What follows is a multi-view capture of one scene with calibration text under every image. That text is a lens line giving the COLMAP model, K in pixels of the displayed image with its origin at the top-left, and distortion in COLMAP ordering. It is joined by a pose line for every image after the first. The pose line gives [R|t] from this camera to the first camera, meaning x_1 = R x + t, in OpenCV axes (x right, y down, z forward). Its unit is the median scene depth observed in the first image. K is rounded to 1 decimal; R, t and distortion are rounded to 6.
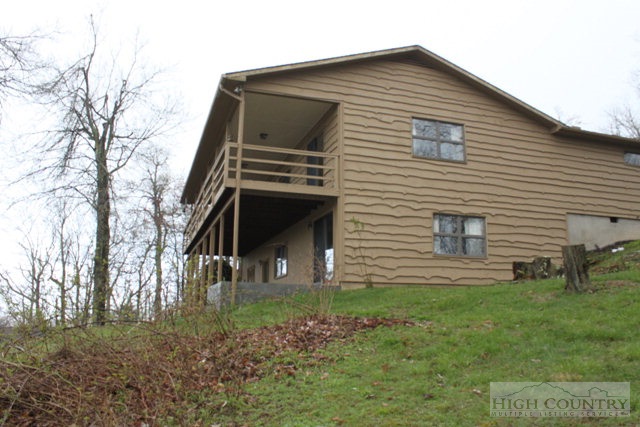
lens RADIAL K [[539.6, 0, 320.0], [0, 539.6, 213.5], [0, 0, 1]] dist [-0.083630, 0.010831]
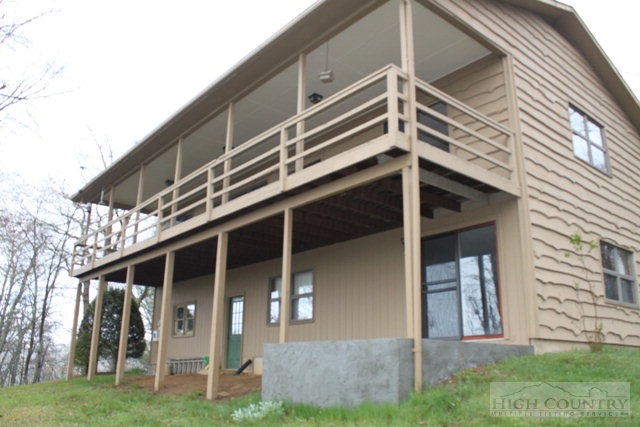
lens RADIAL K [[539.6, 0, 320.0], [0, 539.6, 213.5], [0, 0, 1]] dist [-0.083630, 0.010831]
pose [[0.929352, 0.110013, 0.352423, -0.374668], [-0.082085, 0.992250, -0.093280, 0.059573], [-0.359953, 0.057762, 0.931180, 0.501012]]
